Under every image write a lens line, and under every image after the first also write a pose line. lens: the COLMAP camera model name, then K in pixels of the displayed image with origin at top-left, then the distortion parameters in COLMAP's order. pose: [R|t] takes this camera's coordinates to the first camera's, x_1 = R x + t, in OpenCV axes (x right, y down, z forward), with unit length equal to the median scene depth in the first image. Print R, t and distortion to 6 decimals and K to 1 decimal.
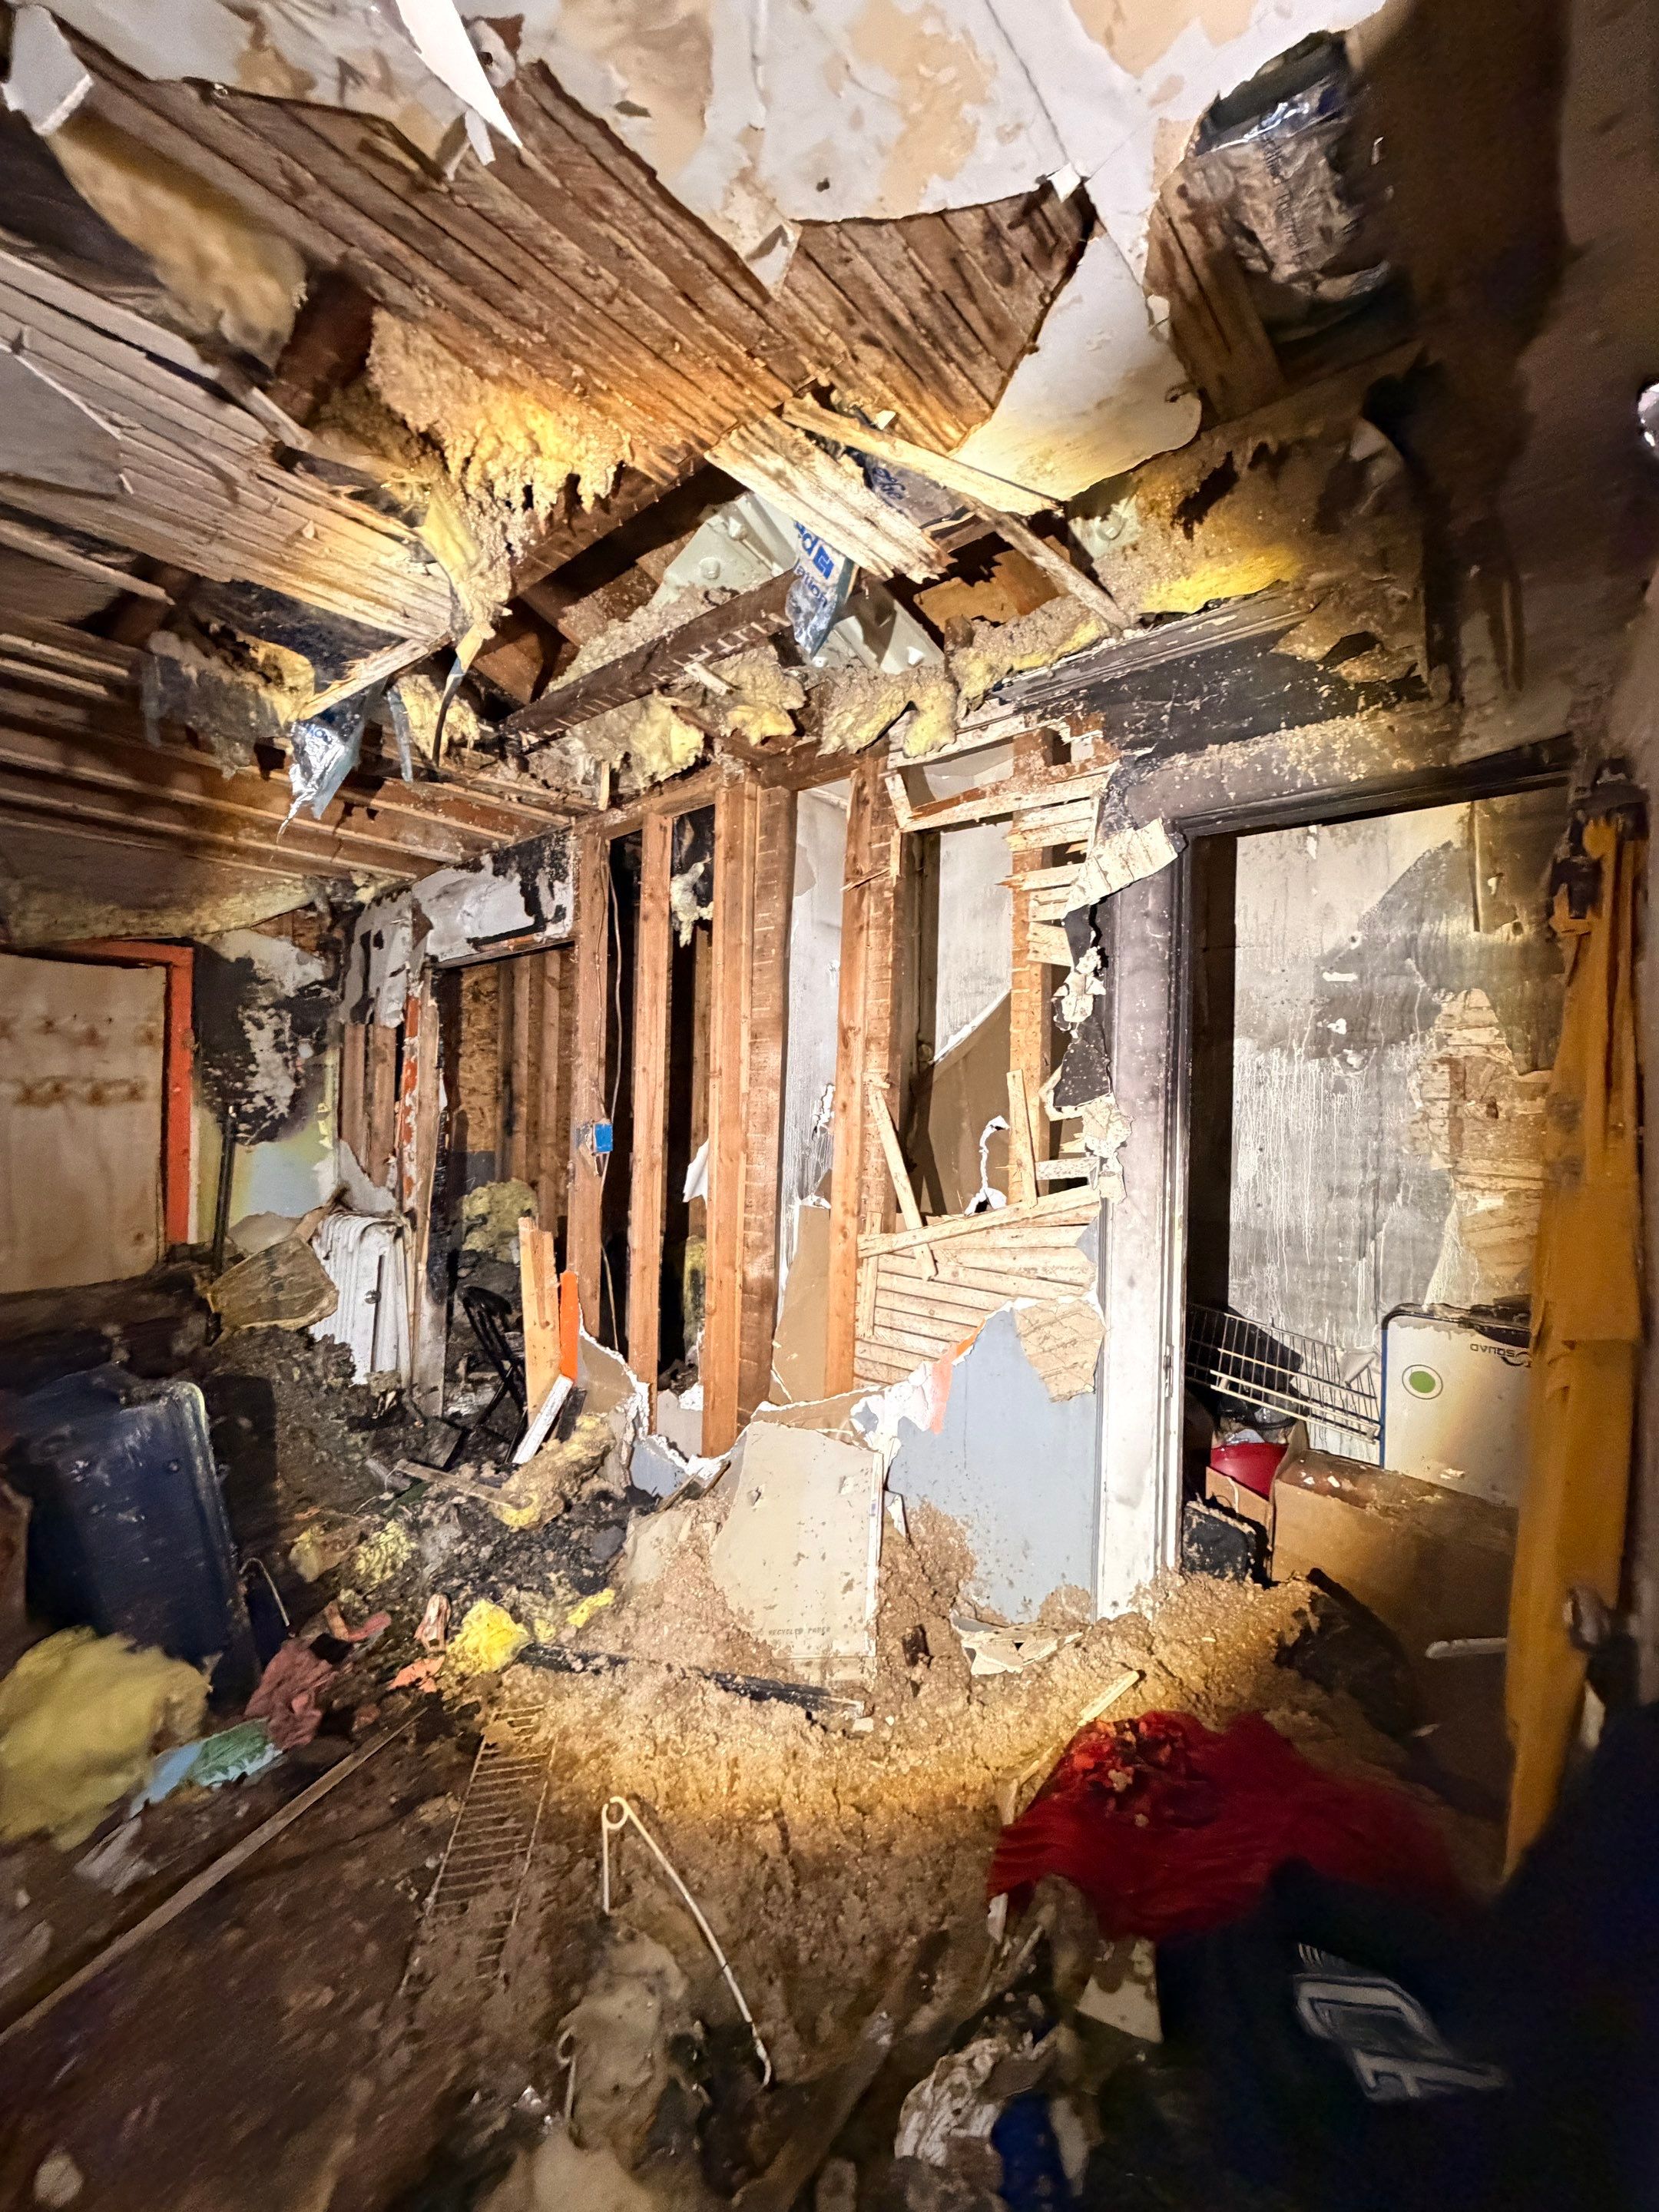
lens RADIAL K [[877.4, 0, 834.1], [0, 877.4, 1100.0], [0, 0, 1]] dist [-0.001160, 0.000494]
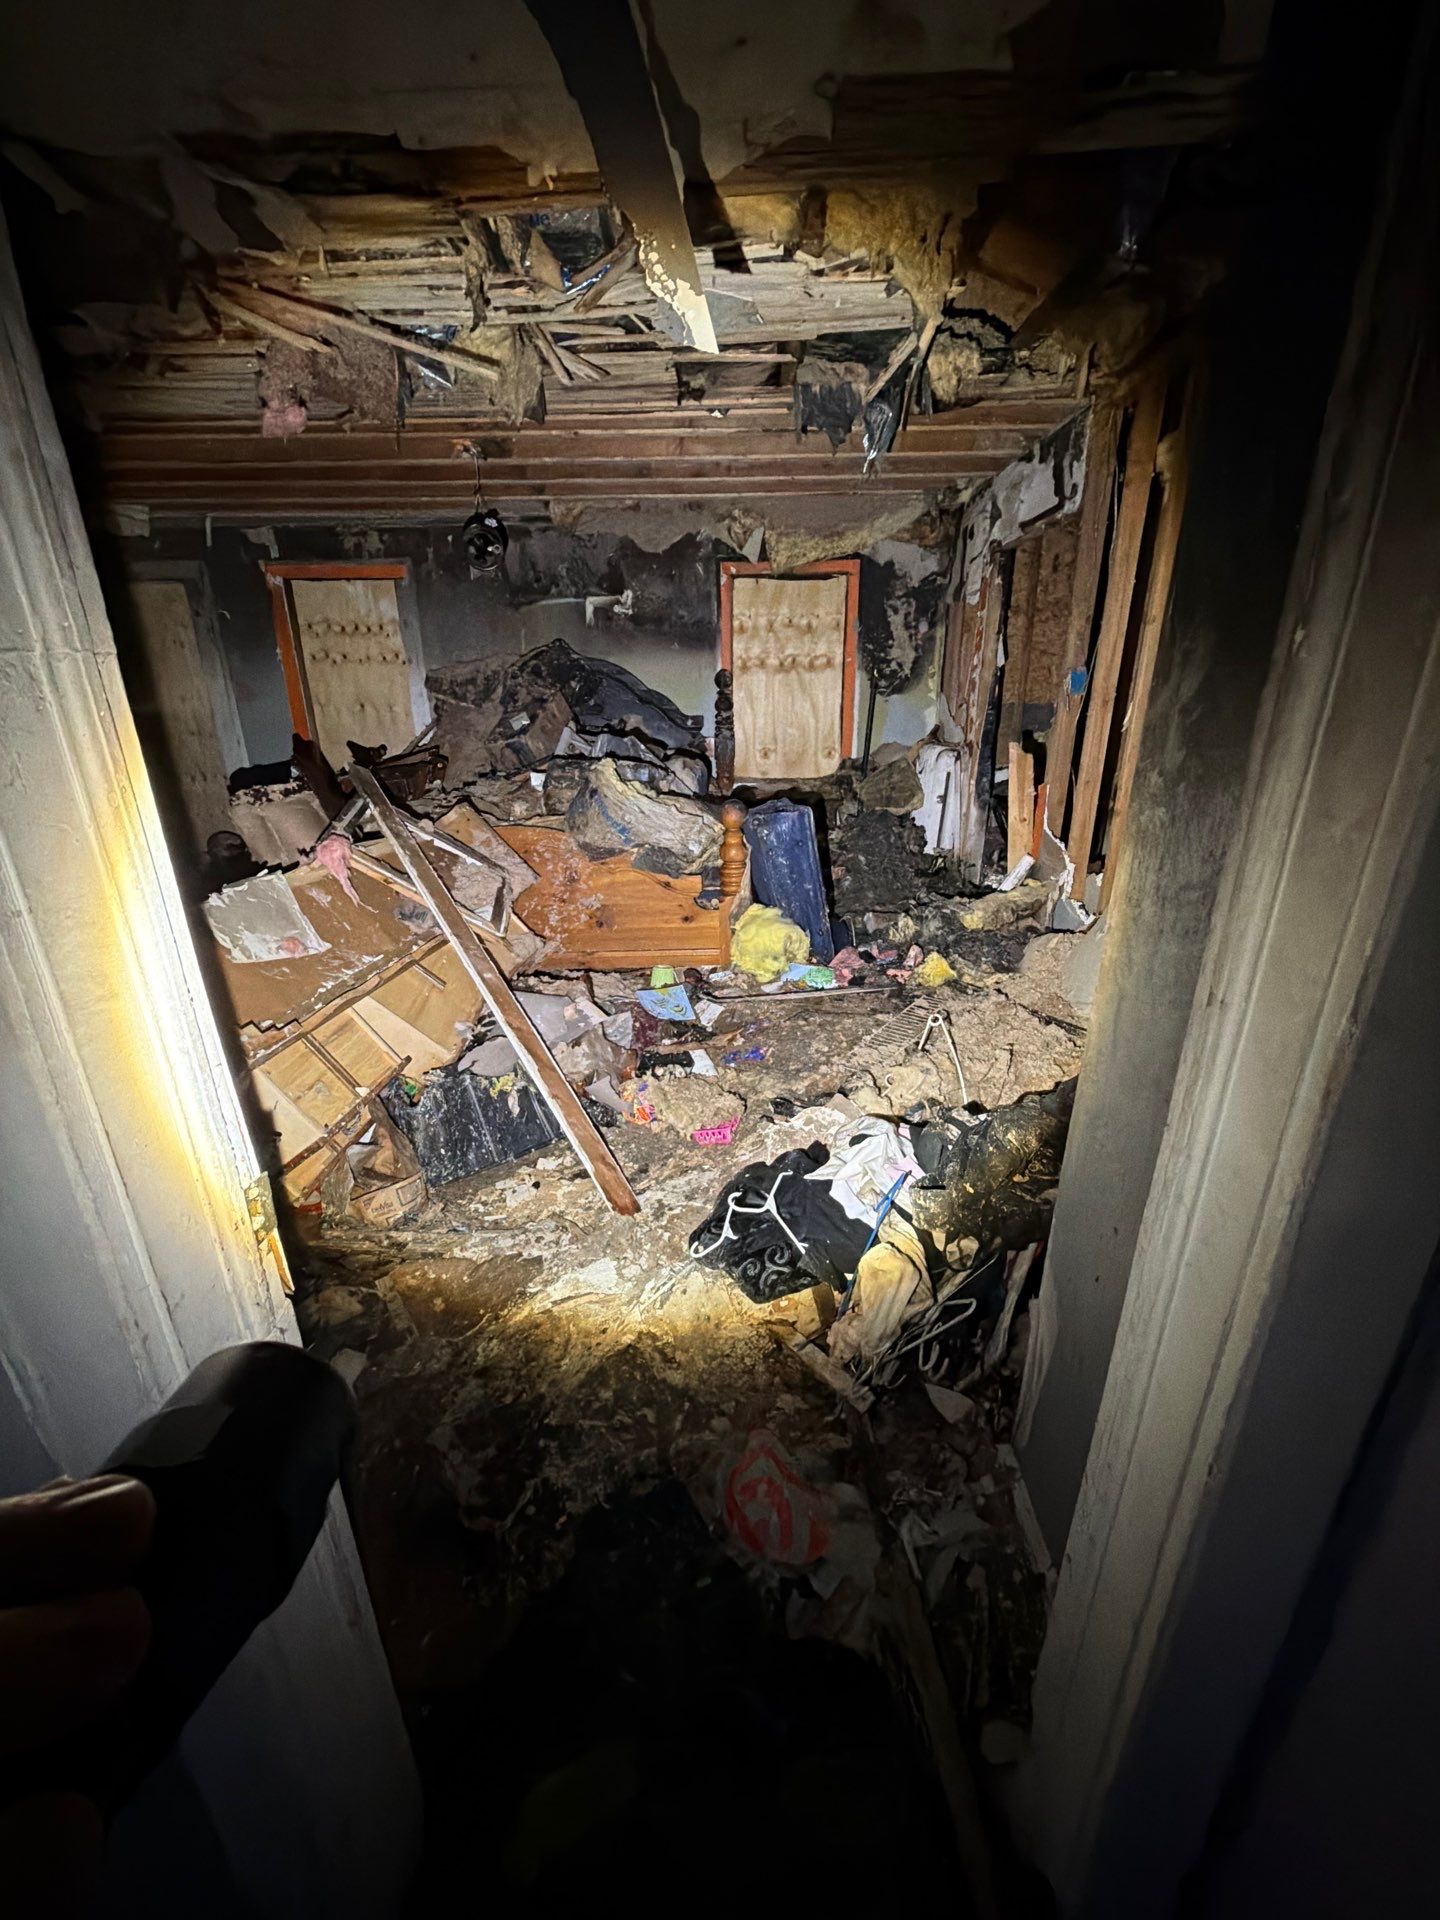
lens RADIAL K [[761.6, 0, 717.1], [0, 761.6, 961.3], [0, 0, 1]] dist [-0.001160, 0.000494]
pose [[0.640903, 0.243994, -0.727812, 0.257875], [0.032152, 0.938774, 0.343031, 0.021925], [0.766948, -0.243250, 0.593818, -0.155984]]
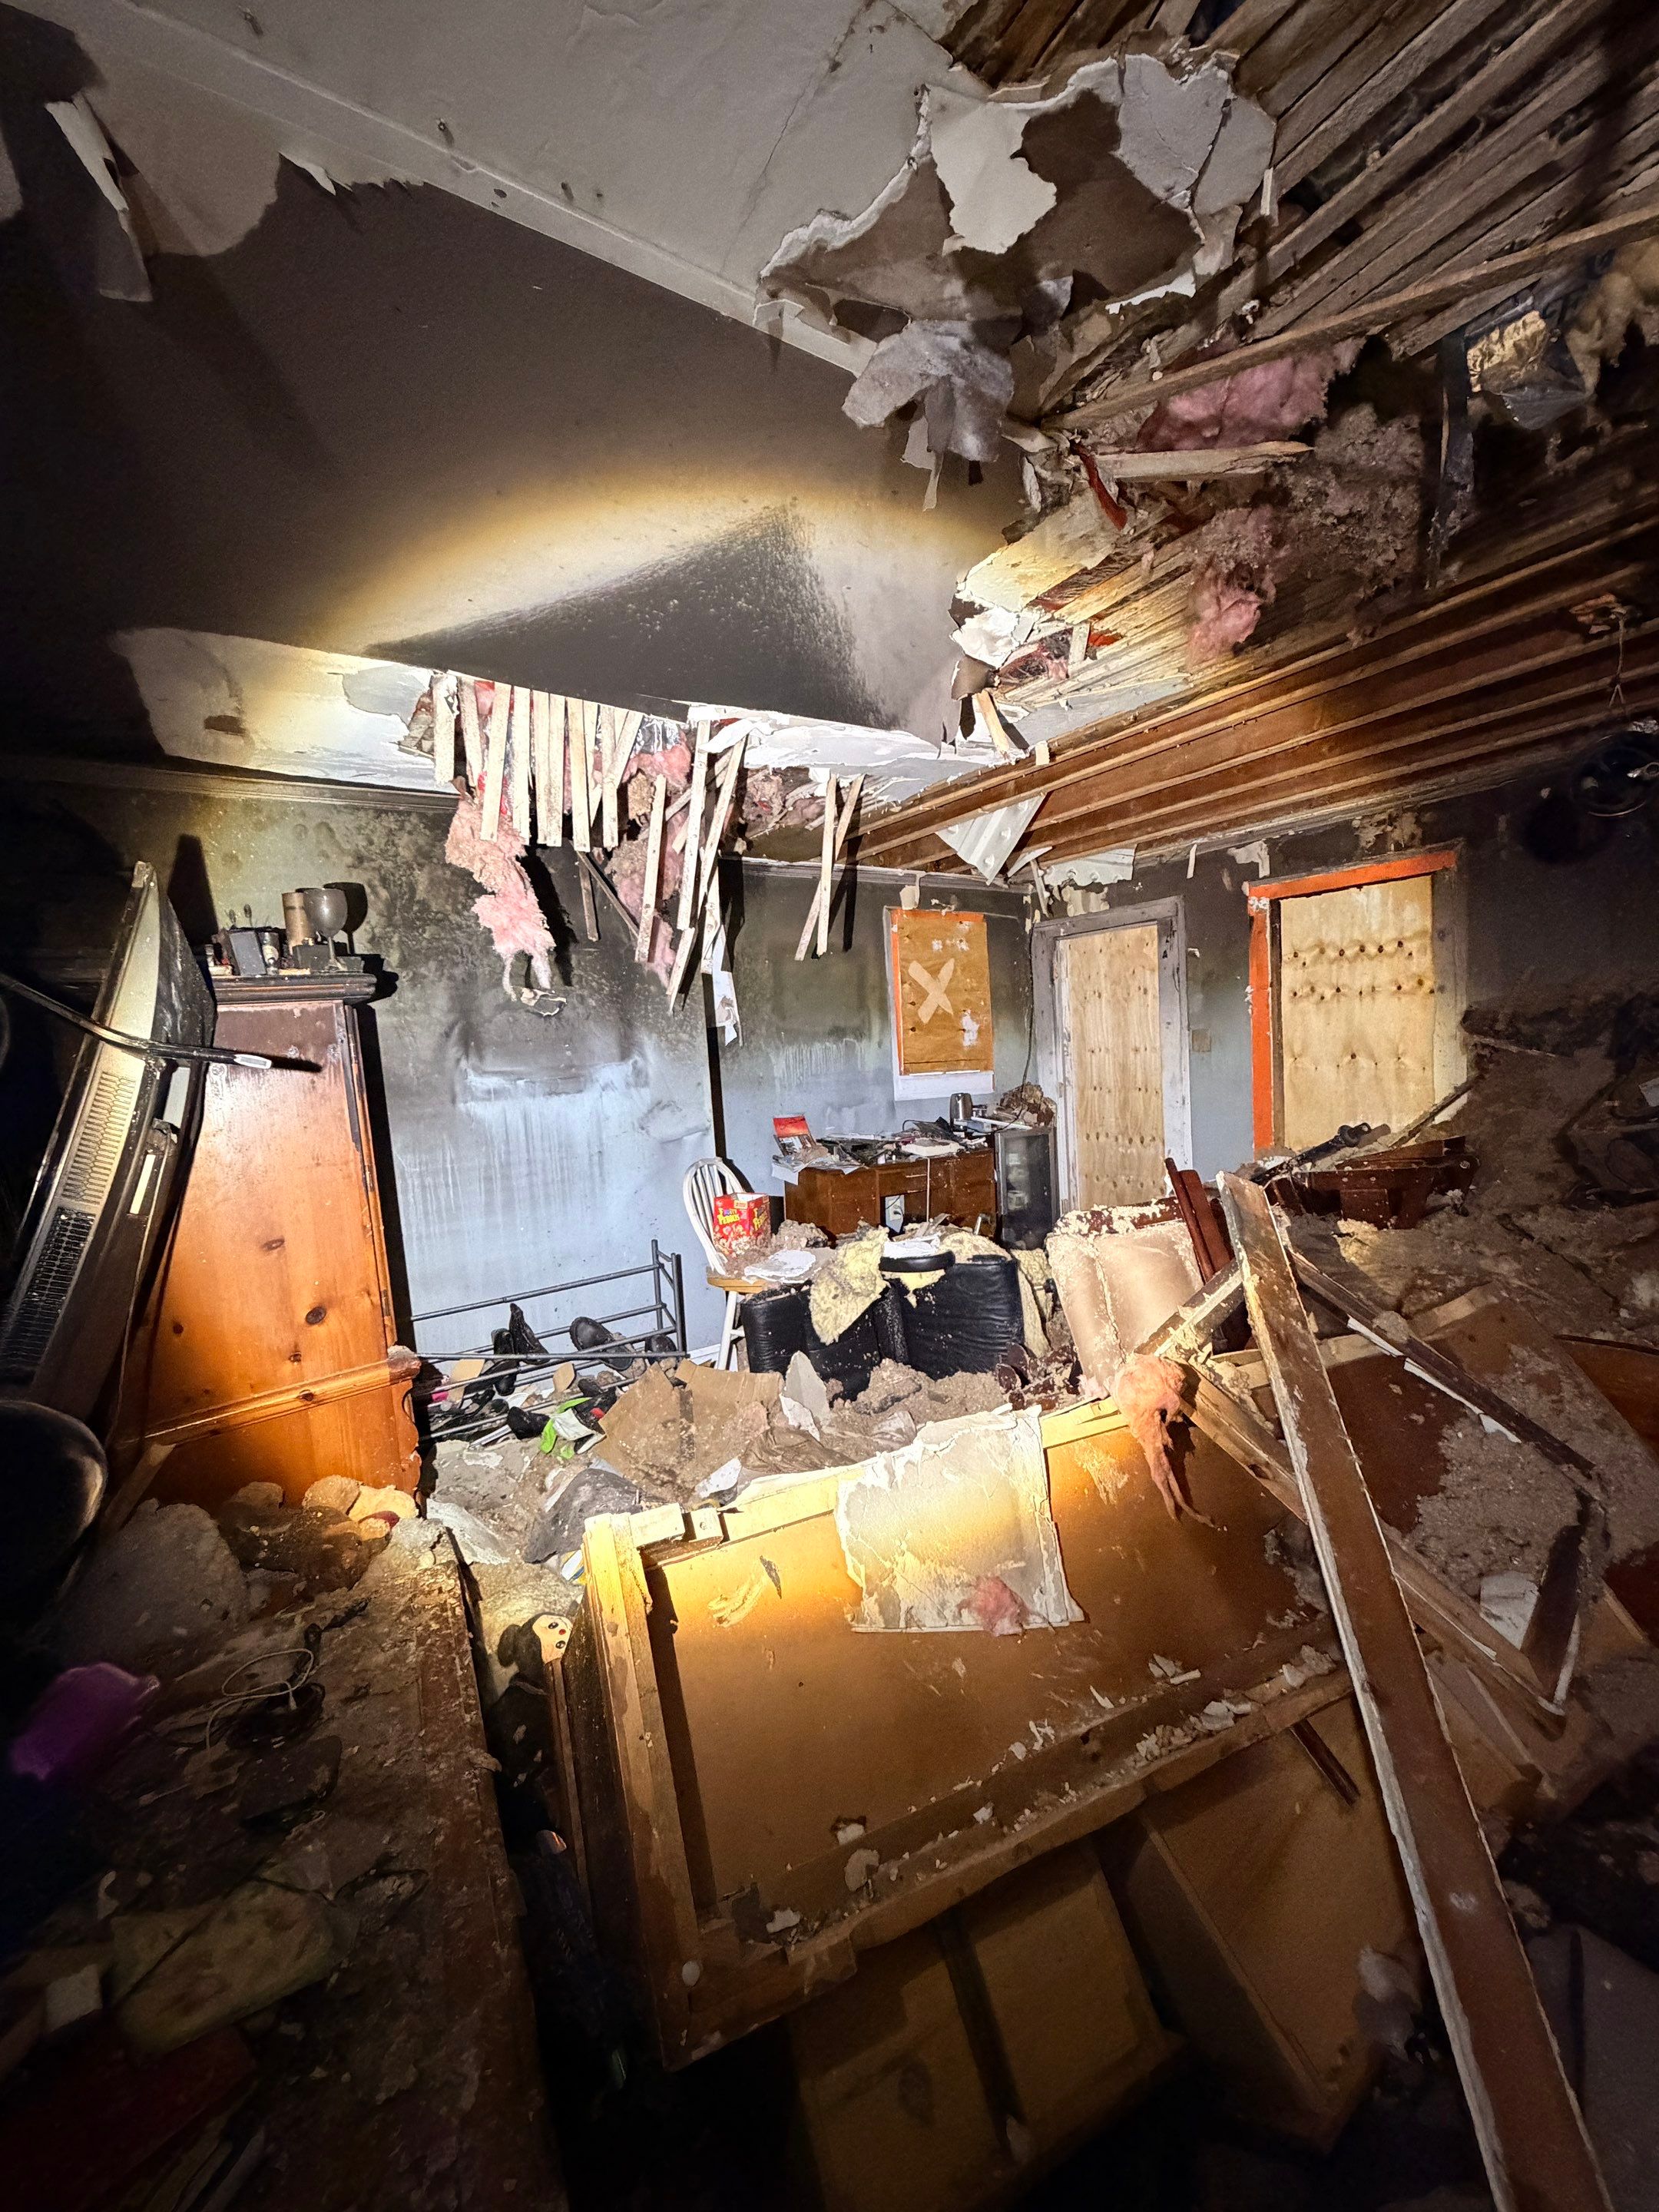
lens RADIAL K [[877.4, 0, 832.1], [0, 877.4, 1102.2], [0, 0, 1]] dist [-0.001160, 0.000494]
pose [[-0.285015, 0.060741, -0.956596, -0.074338], [0.068581, 0.996725, 0.042856, 0.004931], [0.956066, -0.053390, -0.288247, -0.011582]]
